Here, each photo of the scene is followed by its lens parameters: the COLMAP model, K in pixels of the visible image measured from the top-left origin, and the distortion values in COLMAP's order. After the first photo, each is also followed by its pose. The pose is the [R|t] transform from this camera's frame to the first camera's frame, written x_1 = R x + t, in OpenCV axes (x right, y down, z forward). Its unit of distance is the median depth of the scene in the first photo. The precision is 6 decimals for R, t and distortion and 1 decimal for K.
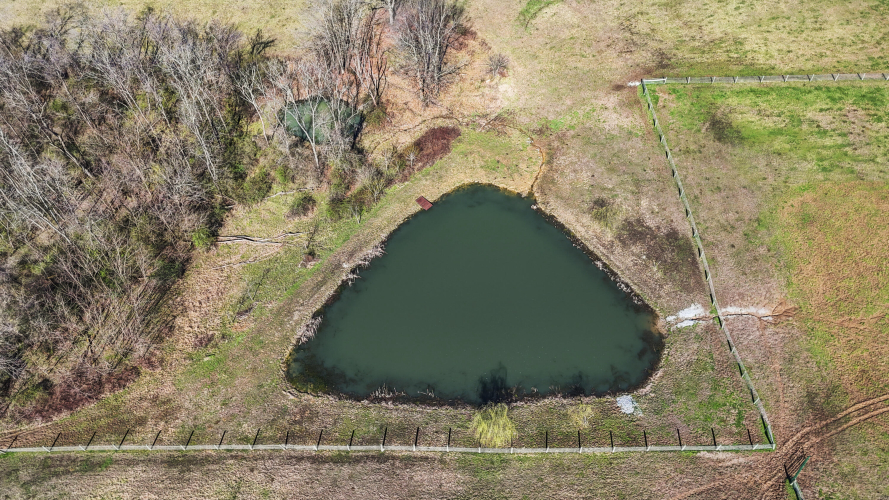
lens RADIAL K [[630.9, 0, 445.0], [0, 630.9, 249.1], [0, 0, 1]] dist [0.044811, -0.030381]
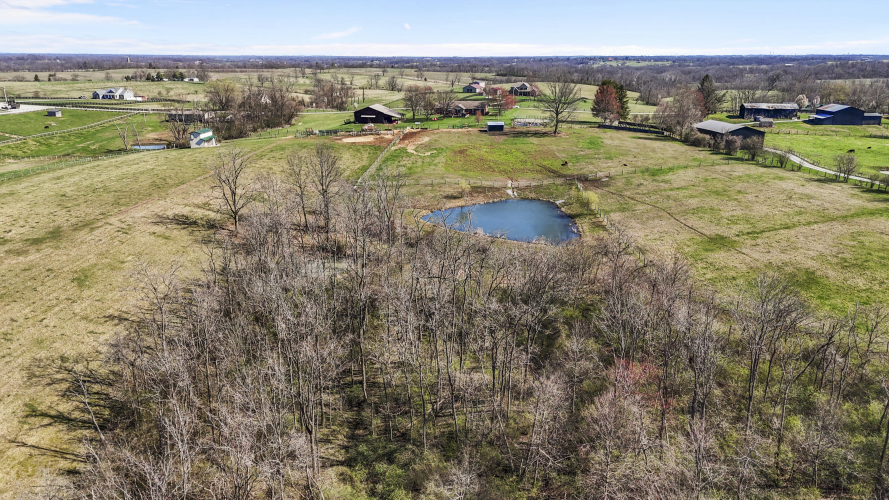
lens RADIAL K [[630.9, 0, 444.1], [0, 630.9, 250.5], [0, 0, 1]] dist [0.044811, -0.030381]
pose [[0.017897, -0.291365, 0.956445, -1.734593], [0.808150, 0.567459, 0.157745, -0.308105], [-0.588704, 0.770128, 0.245622, 0.764191]]
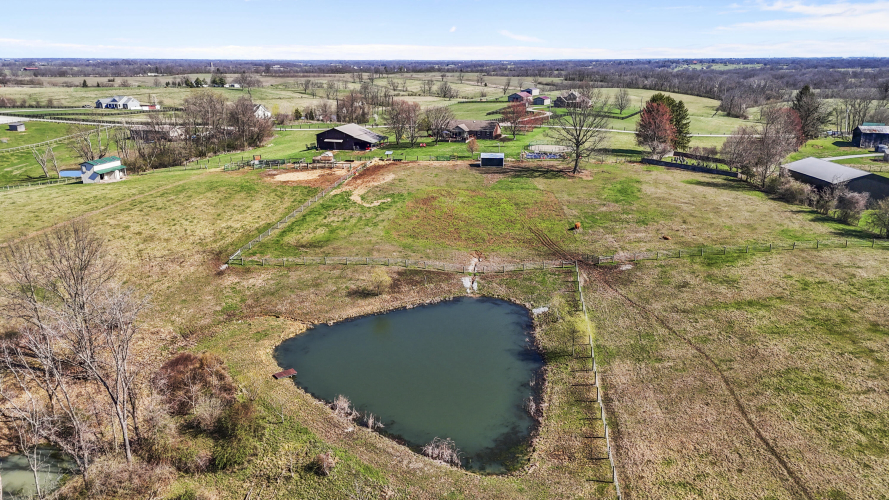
lens RADIAL K [[630.9, 0, 445.0], [0, 630.9, 250.2], [0, 0, 1]] dist [0.044811, -0.030381]
pose [[0.133469, -0.283685, 0.949584, -0.861384], [0.802203, 0.593550, 0.064568, -0.063267], [-0.581942, 0.753141, 0.306793, 0.576243]]
